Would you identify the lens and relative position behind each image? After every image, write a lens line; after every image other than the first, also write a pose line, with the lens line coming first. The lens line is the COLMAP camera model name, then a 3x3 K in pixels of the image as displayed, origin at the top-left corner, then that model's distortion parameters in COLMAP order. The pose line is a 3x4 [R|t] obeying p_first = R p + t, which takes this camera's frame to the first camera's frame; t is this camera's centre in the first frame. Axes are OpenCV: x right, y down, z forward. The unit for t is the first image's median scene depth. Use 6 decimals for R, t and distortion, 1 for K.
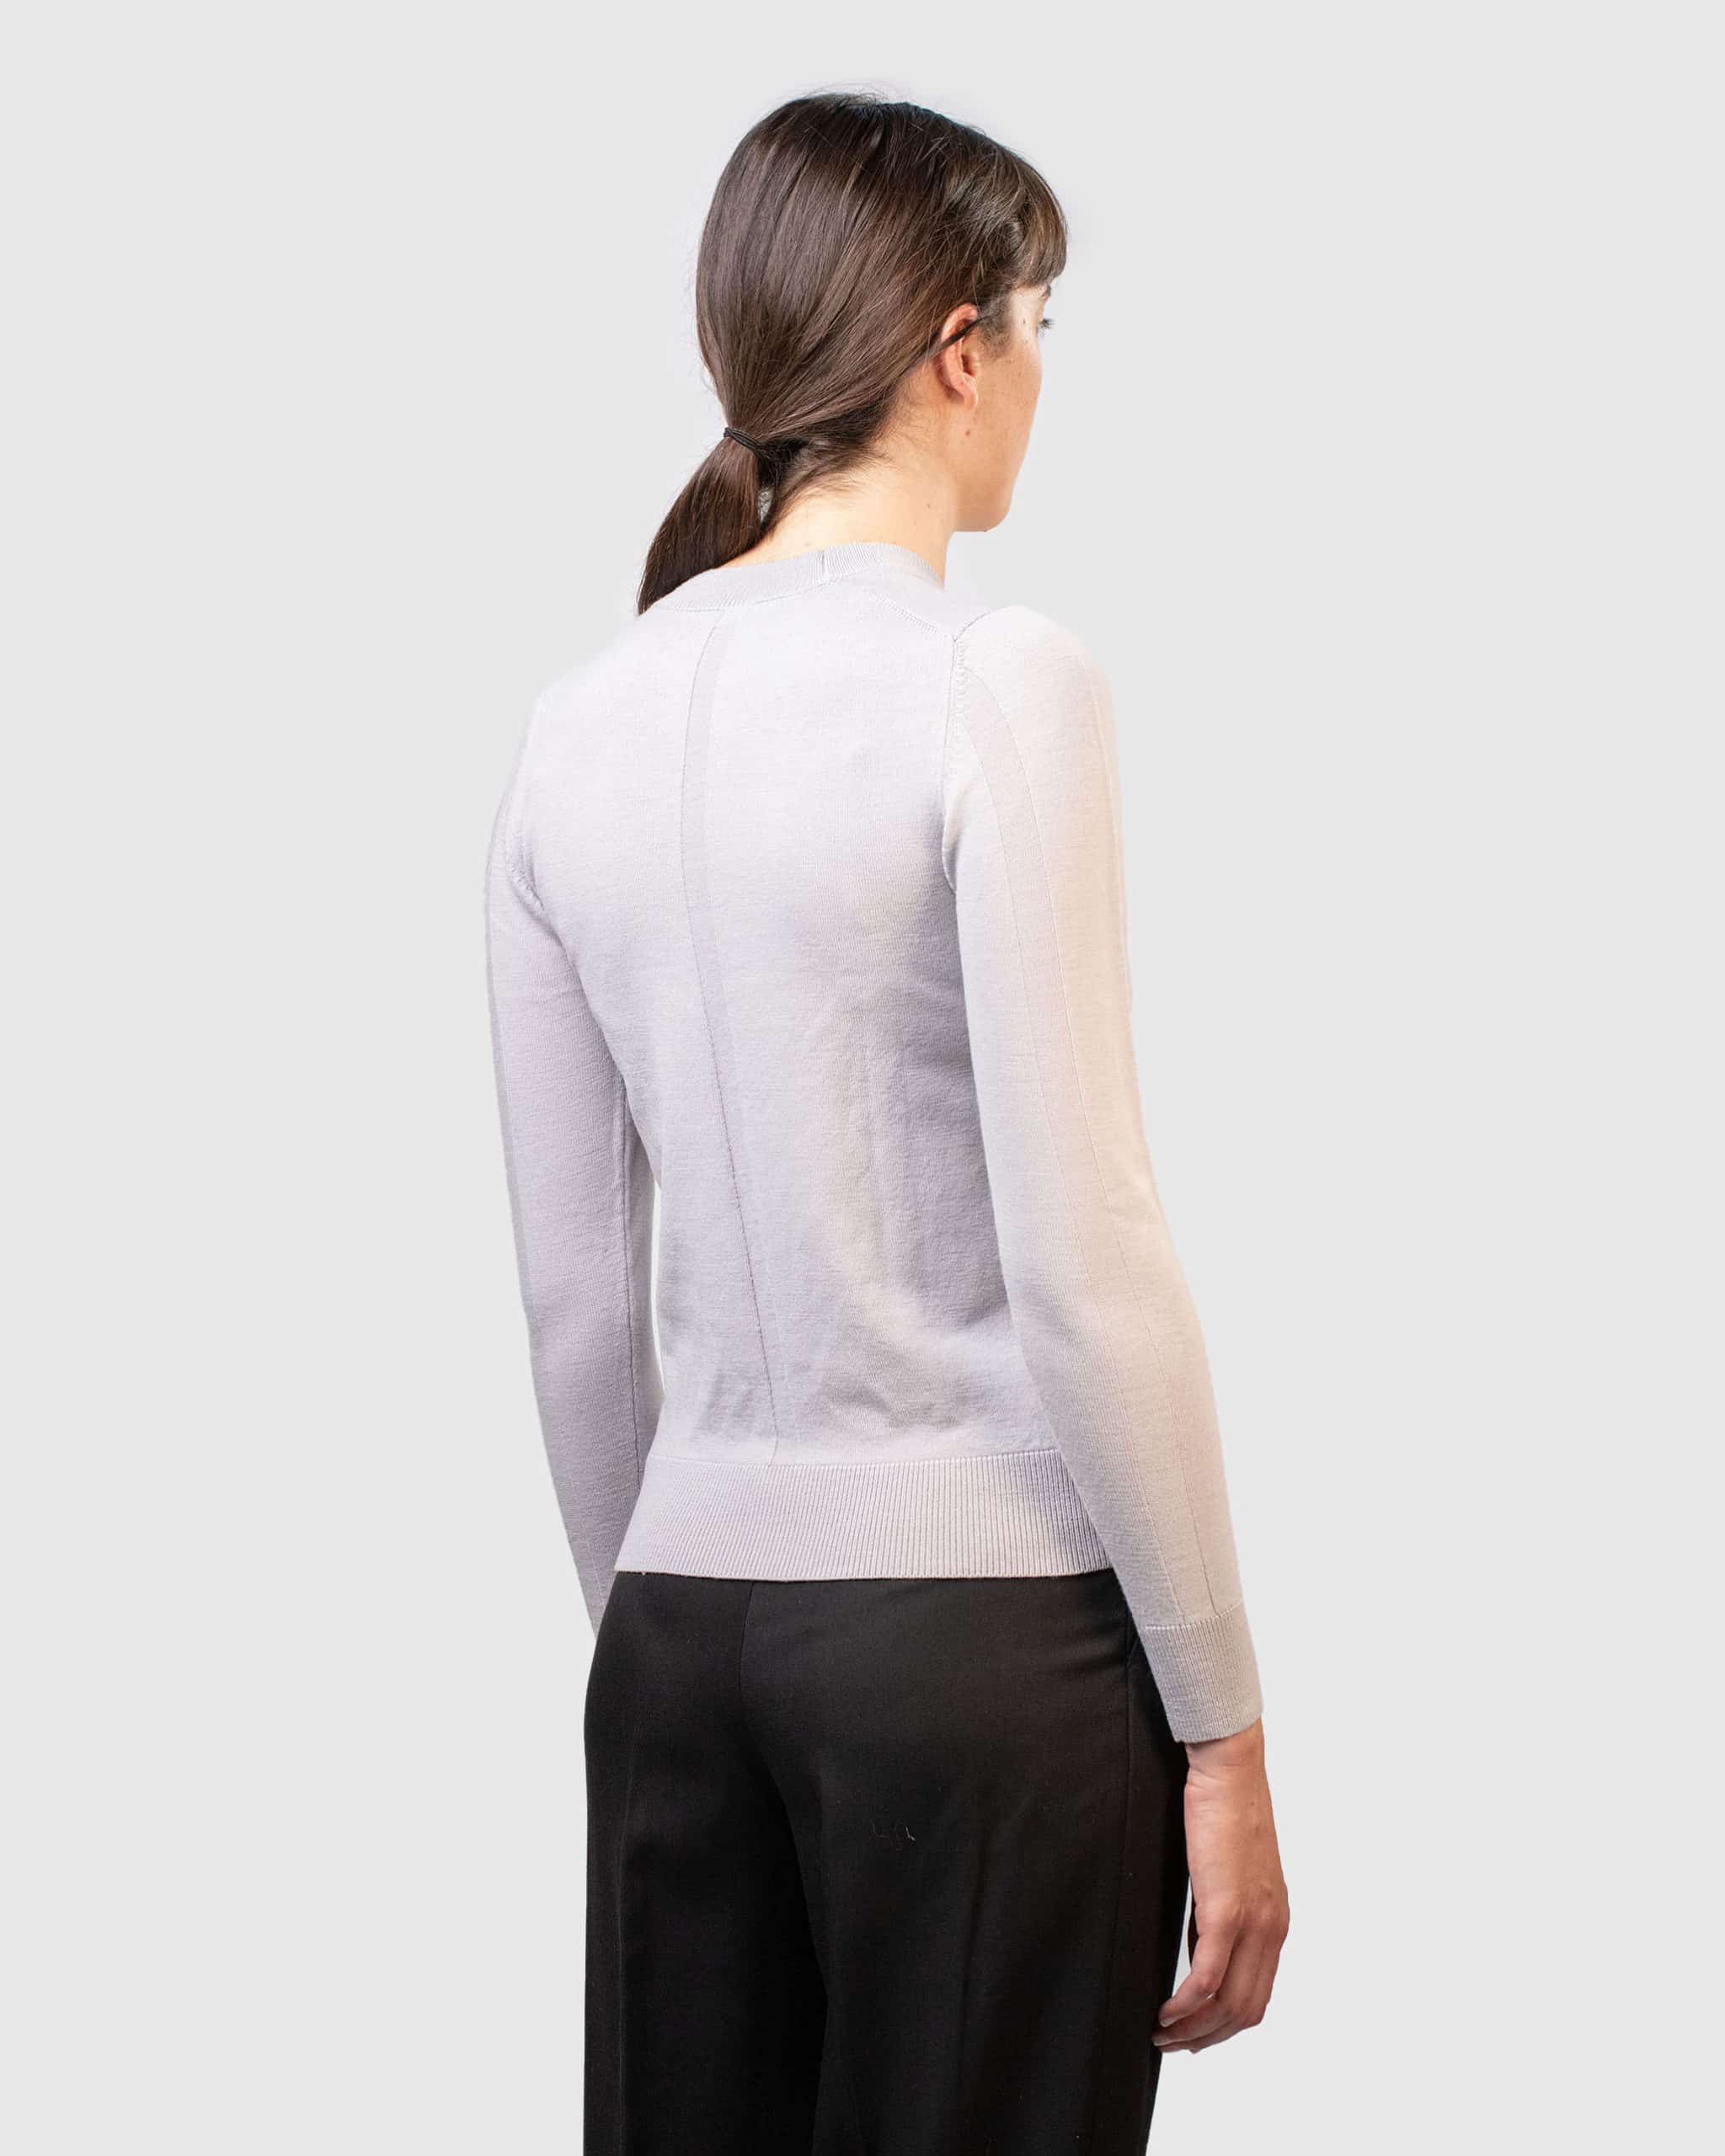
lens RADIAL K [[6215.5, 0, 865.3], [0, 6215.5, 1079.4], [0, 0, 1]] dist [0.196385, 0.000000]
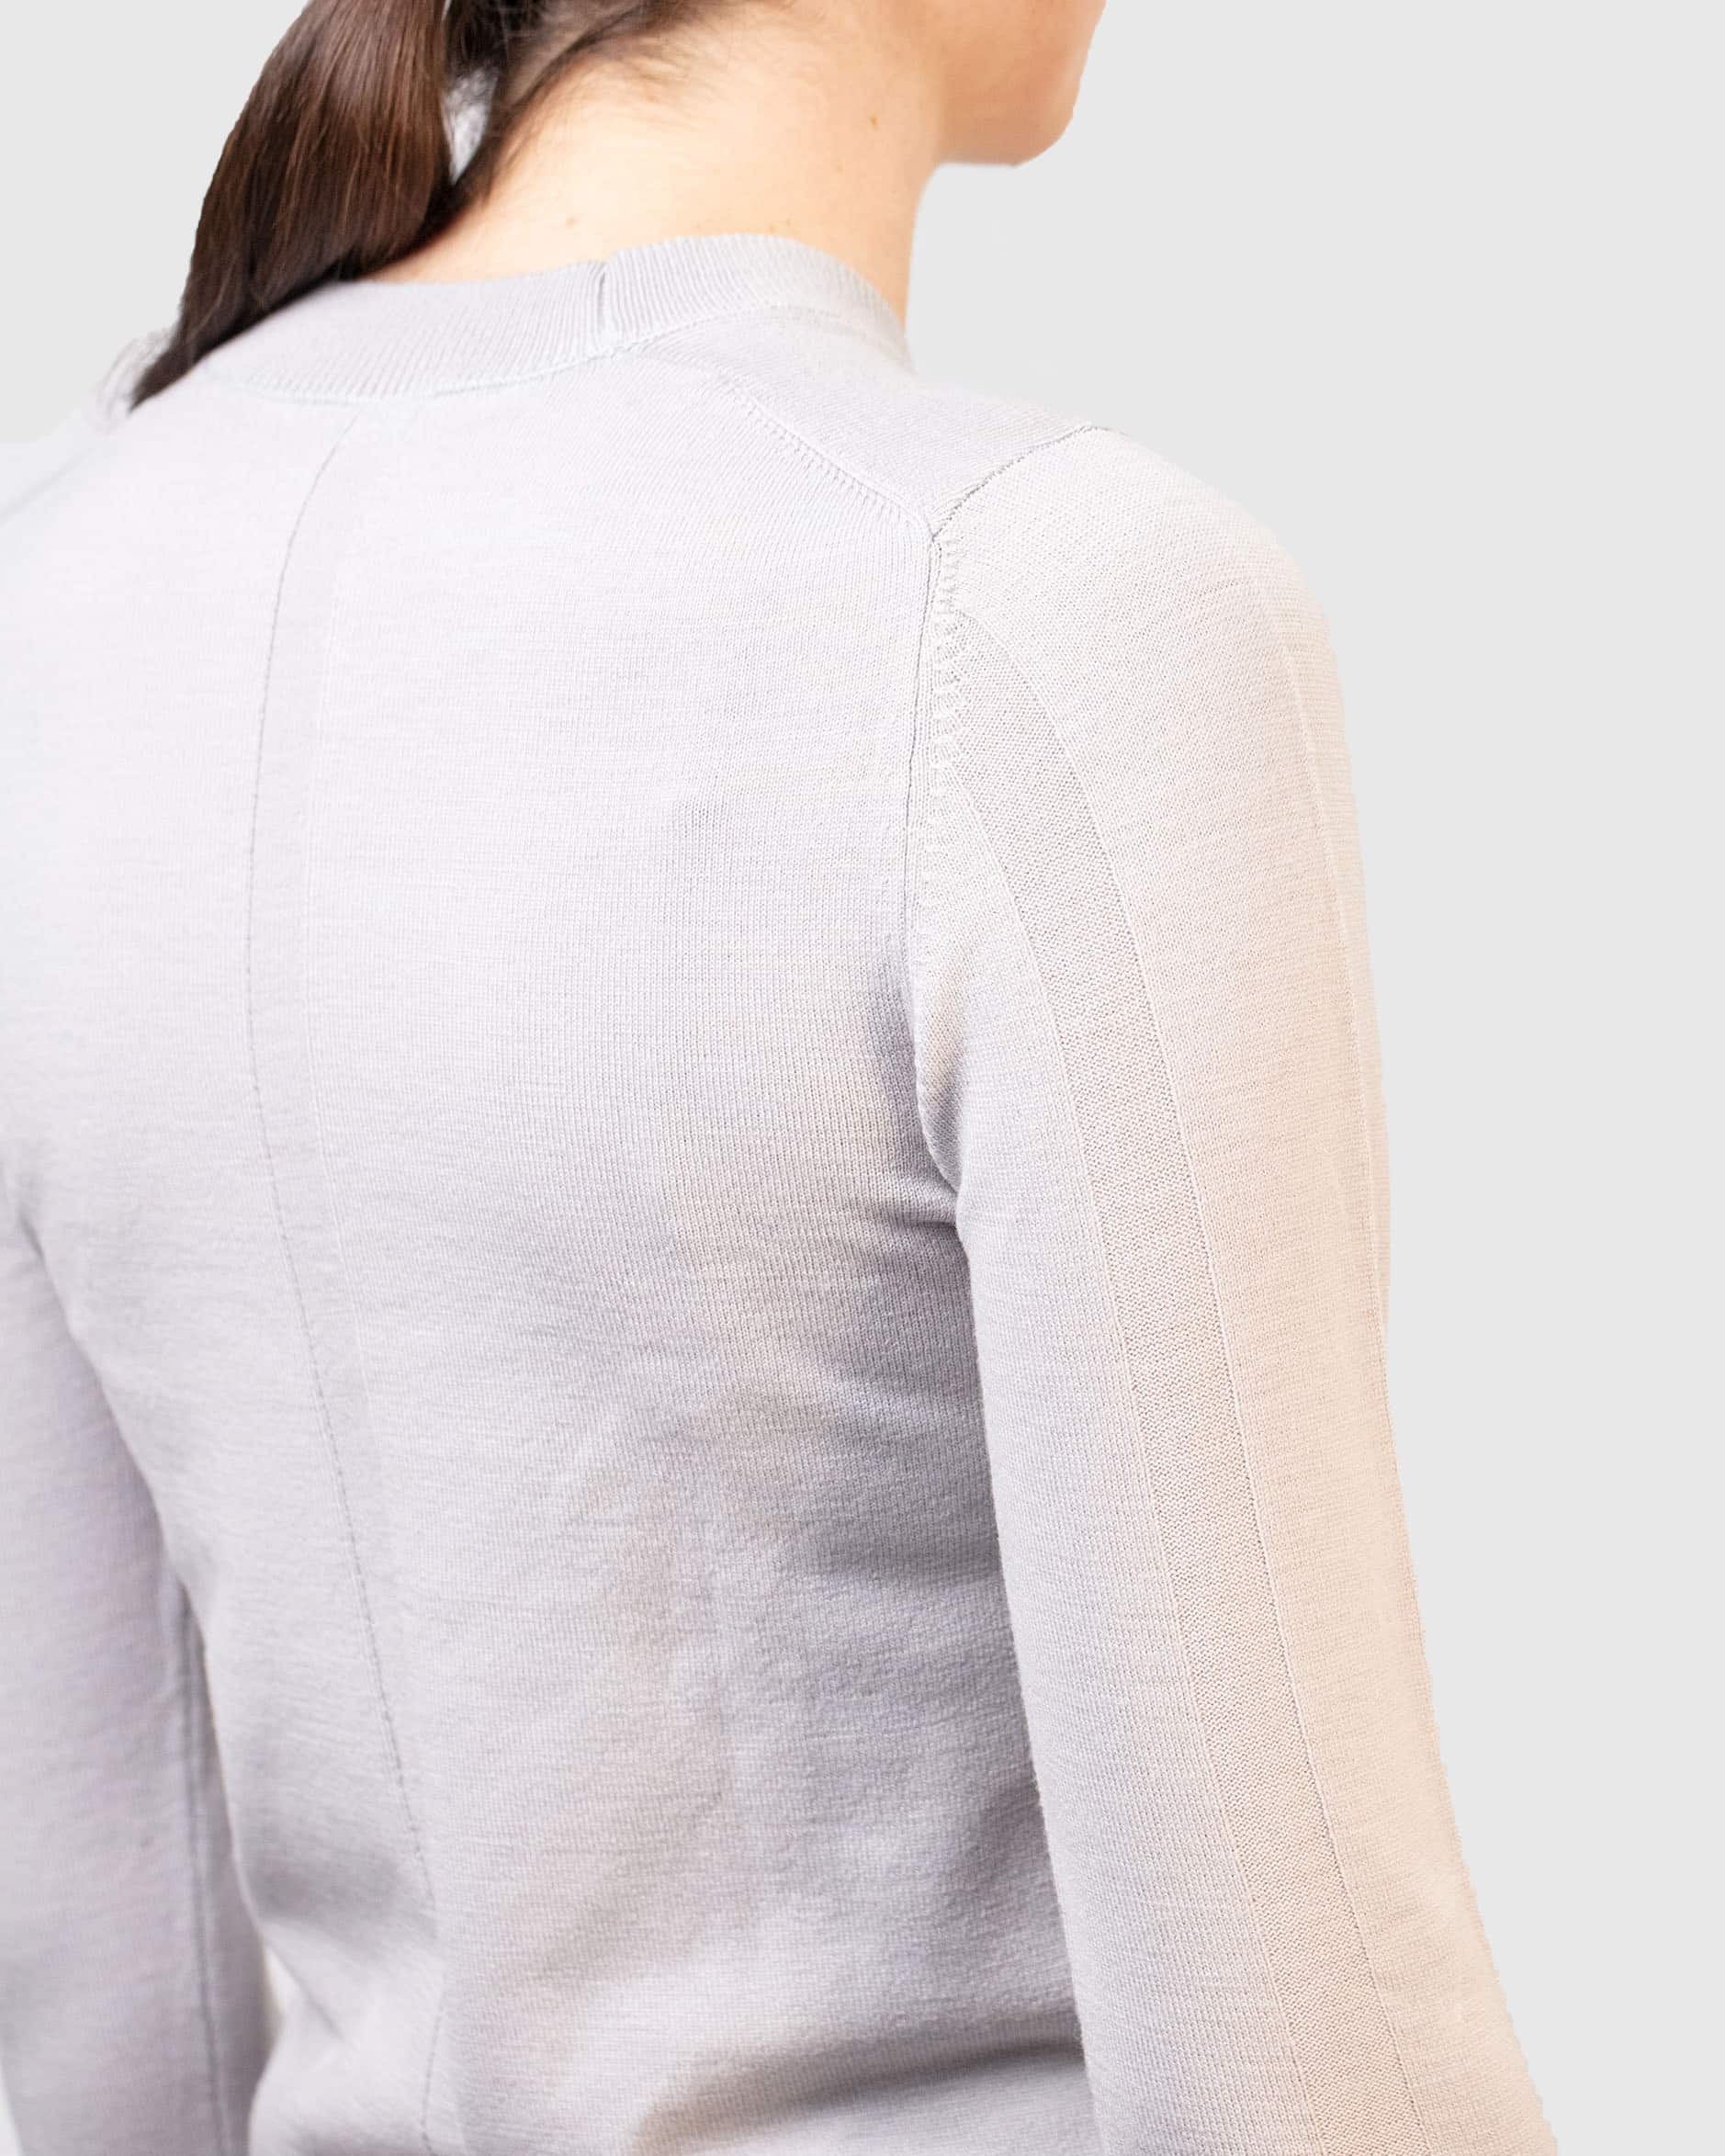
lens RADIAL K [[6214.9, 0, 857.5], [0, 6214.9, 1075.2], [0, 0, 1]] dist [0.196385, 0.000000]
pose [[0.999809, -0.002924, -0.019306, 0.017279], [0.004571, 0.996297, 0.085854, -0.066454], [0.018983, -0.085926, 0.996121, 0.601886]]
